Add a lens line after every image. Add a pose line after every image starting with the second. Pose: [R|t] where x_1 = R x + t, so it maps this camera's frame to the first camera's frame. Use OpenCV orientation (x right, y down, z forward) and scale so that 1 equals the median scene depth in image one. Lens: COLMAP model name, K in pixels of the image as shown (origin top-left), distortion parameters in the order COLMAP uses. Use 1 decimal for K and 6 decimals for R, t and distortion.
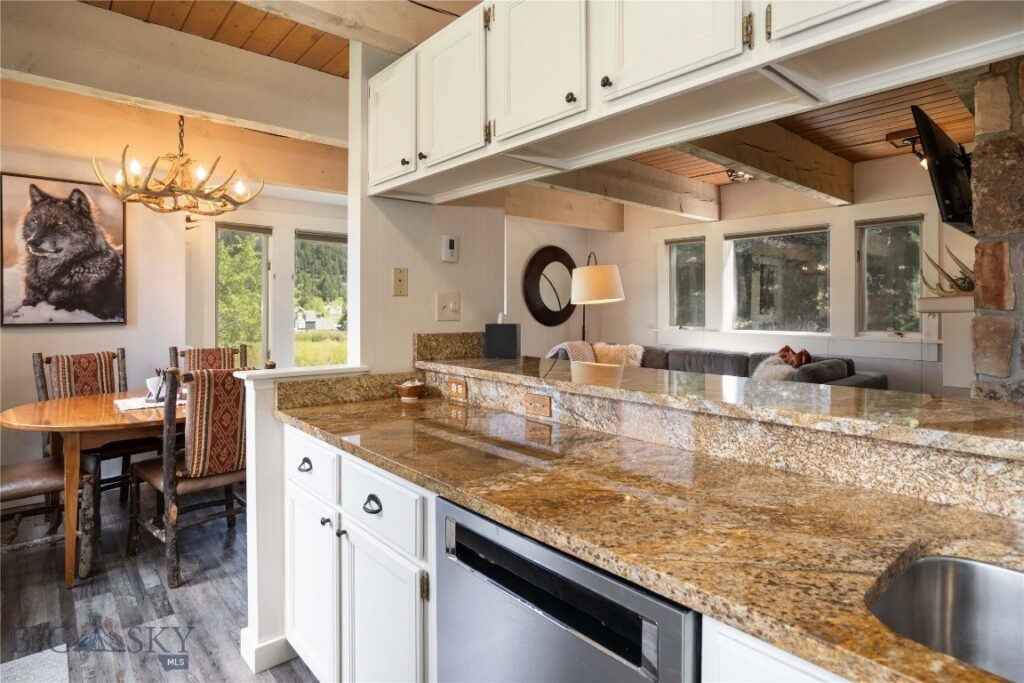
lens RADIAL K [[544.0, 0, 526.5], [0, 544.0, 309.0], [0, 0, 1]] dist [-0.009004, 0.000985]
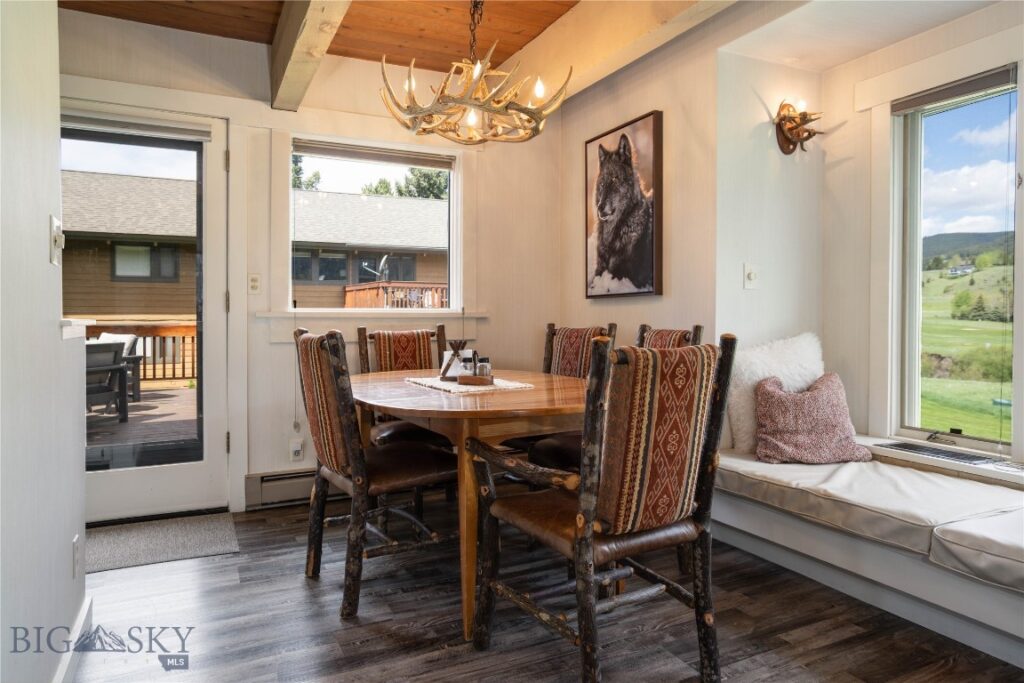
lens RADIAL K [[632.7, 0, 501.0], [0, 632.7, 326.9], [0, 0, 1]] dist [-0.008387, 0.000434]
pose [[-0.280835, 0.014410, -0.959648, 0.134981], [0.000578, 0.999890, 0.014845, 0.050476], [0.959756, 0.003614, -0.280812, 0.875096]]
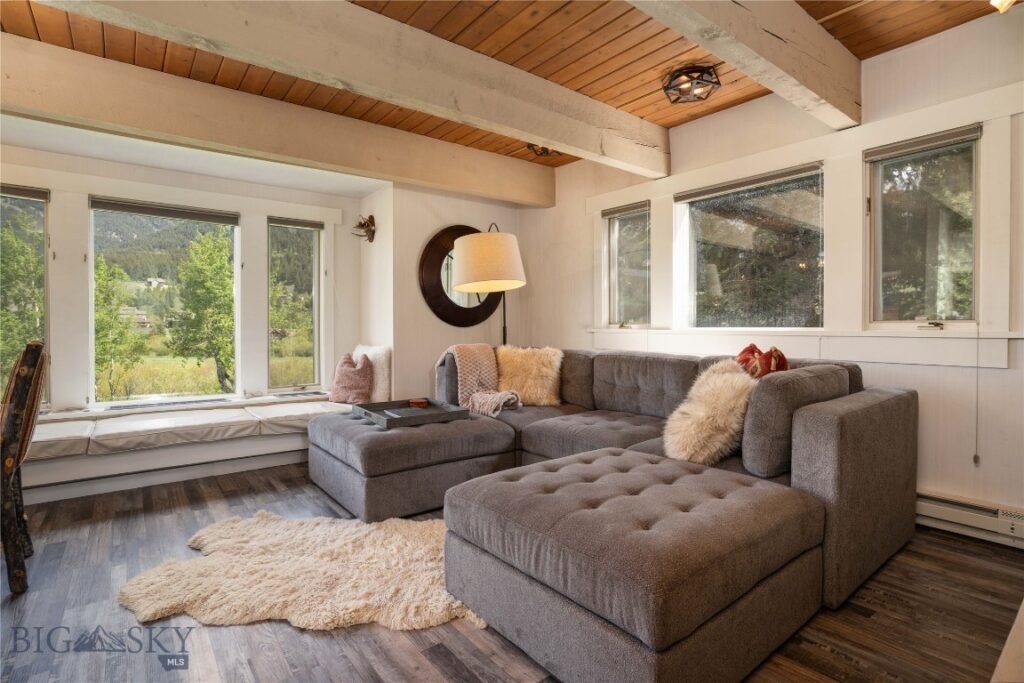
lens RADIAL K [[499.3, 0, 518.0], [0, 499.3, 332.7], [0, 0, 1]] dist [-0.001220, -0.000840]
pose [[0.997765, -0.004612, -0.066659, 0.254048], [0.005243, 0.999943, 0.009287, 0.048987], [0.066613, -0.009616, 0.997733, 0.409590]]
